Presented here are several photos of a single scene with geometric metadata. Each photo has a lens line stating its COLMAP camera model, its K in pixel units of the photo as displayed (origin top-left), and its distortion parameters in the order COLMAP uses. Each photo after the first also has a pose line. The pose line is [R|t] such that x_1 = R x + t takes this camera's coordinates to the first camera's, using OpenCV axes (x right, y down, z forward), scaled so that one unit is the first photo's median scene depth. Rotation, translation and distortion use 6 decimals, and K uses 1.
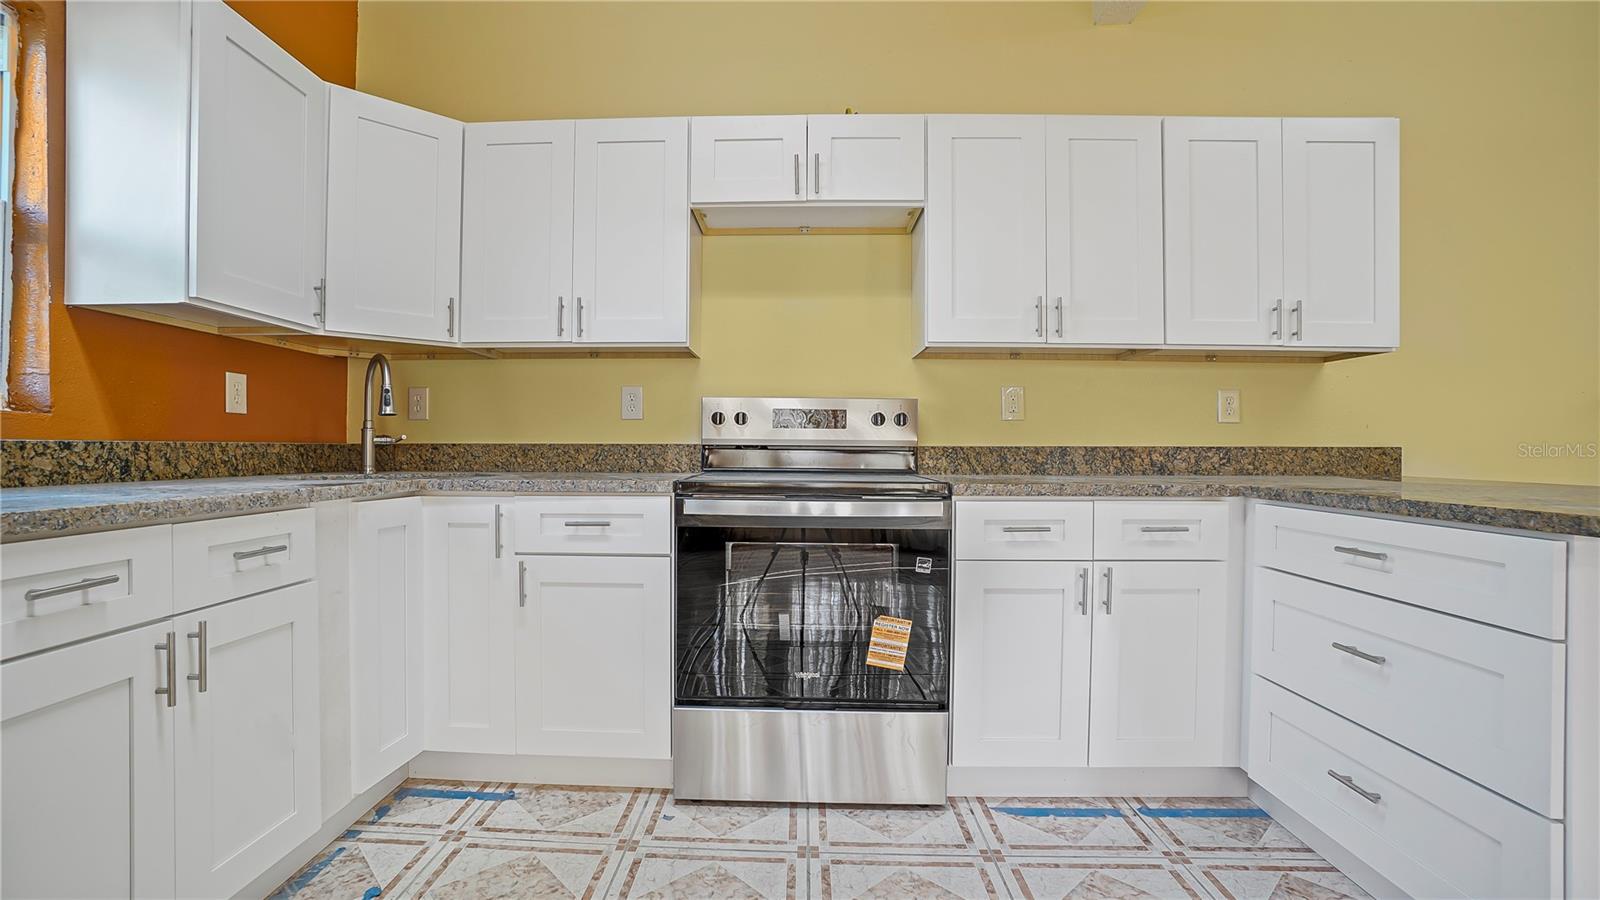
lens RADIAL K [[706.4, 0, 772.1], [0, 706.4, 460.6], [0, 0, 1]] dist [-0.065881, 0.023171]
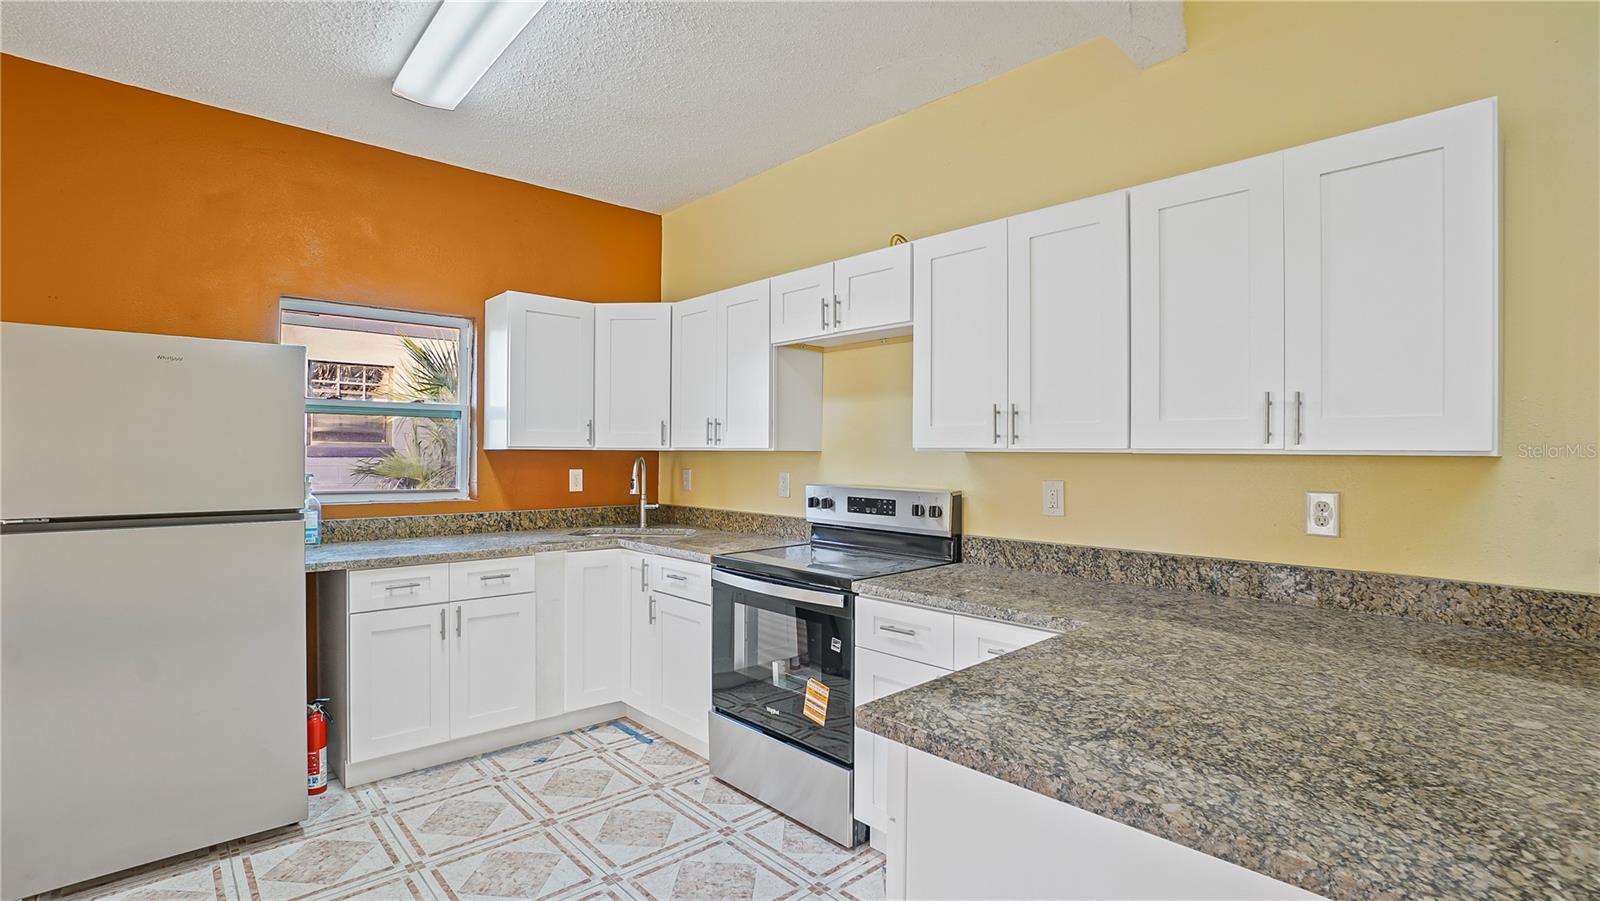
lens RADIAL K [[728.0, 0, 770.3], [0, 728.0, 469.9], [0, 0, 1]] dist [-0.068152, 0.026577]
pose [[0.696575, 0.014416, -0.717339, 0.977323], [-0.013872, 0.999882, 0.006623, -0.152096], [0.717350, 0.005338, 0.696693, 0.041323]]
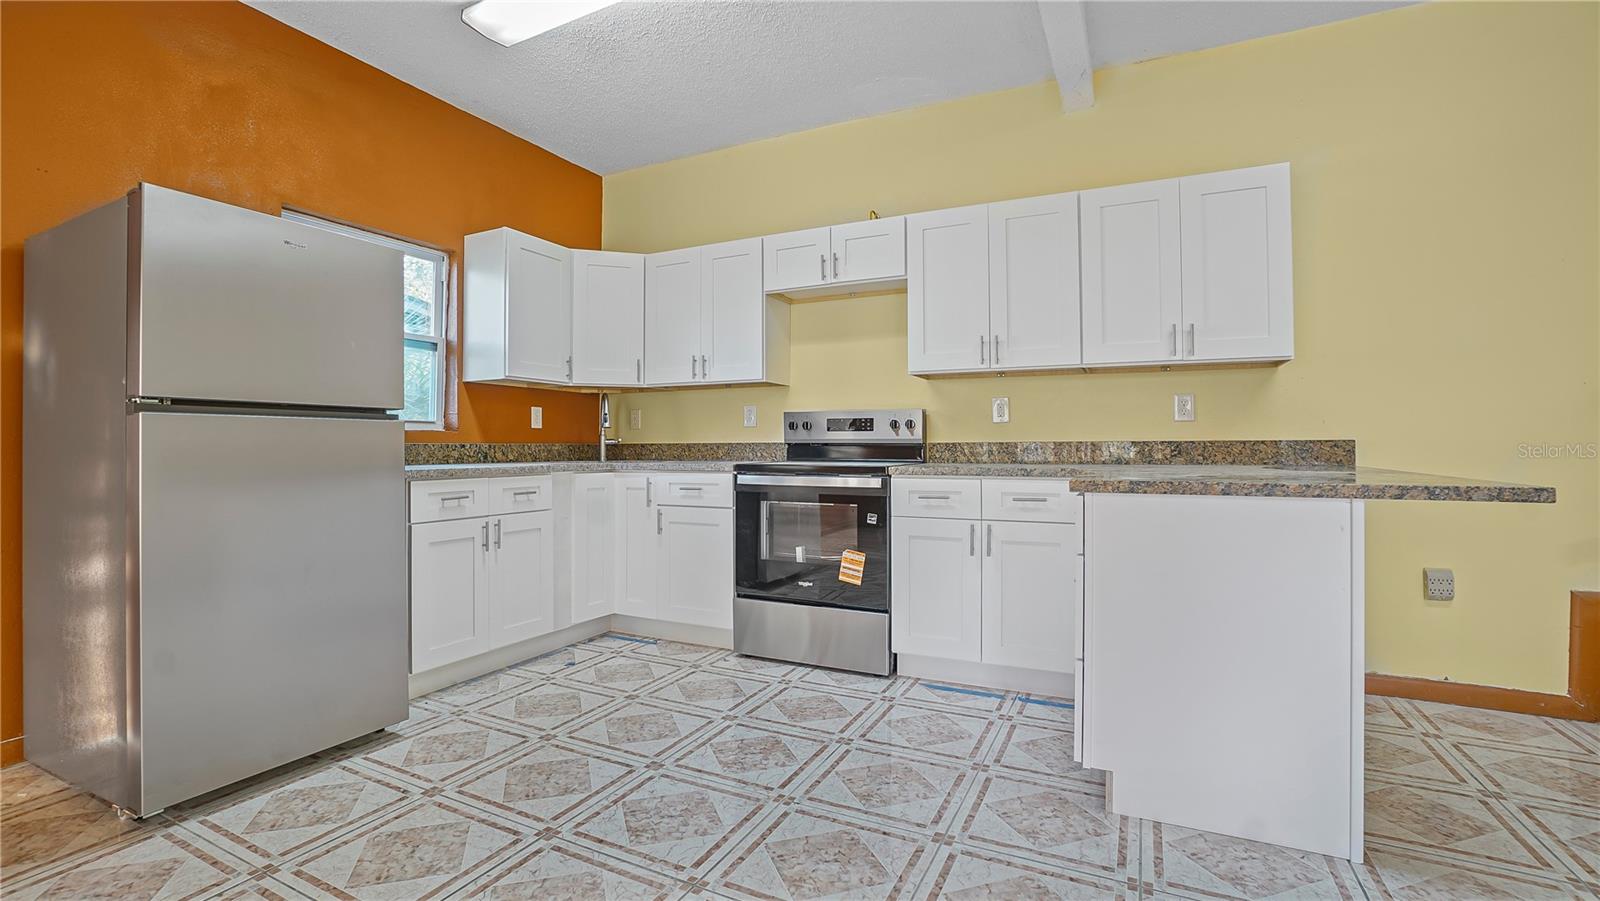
lens RADIAL K [[706.4, 0, 772.1], [0, 706.4, 461.1], [0, 0, 1]] dist [-0.065881, 0.023171]
pose [[0.905866, 0.001905, -0.423560, 0.643611], [-0.000861, 0.999996, 0.002657, 0.015381], [0.423563, -0.002042, 0.905864, -0.491109]]
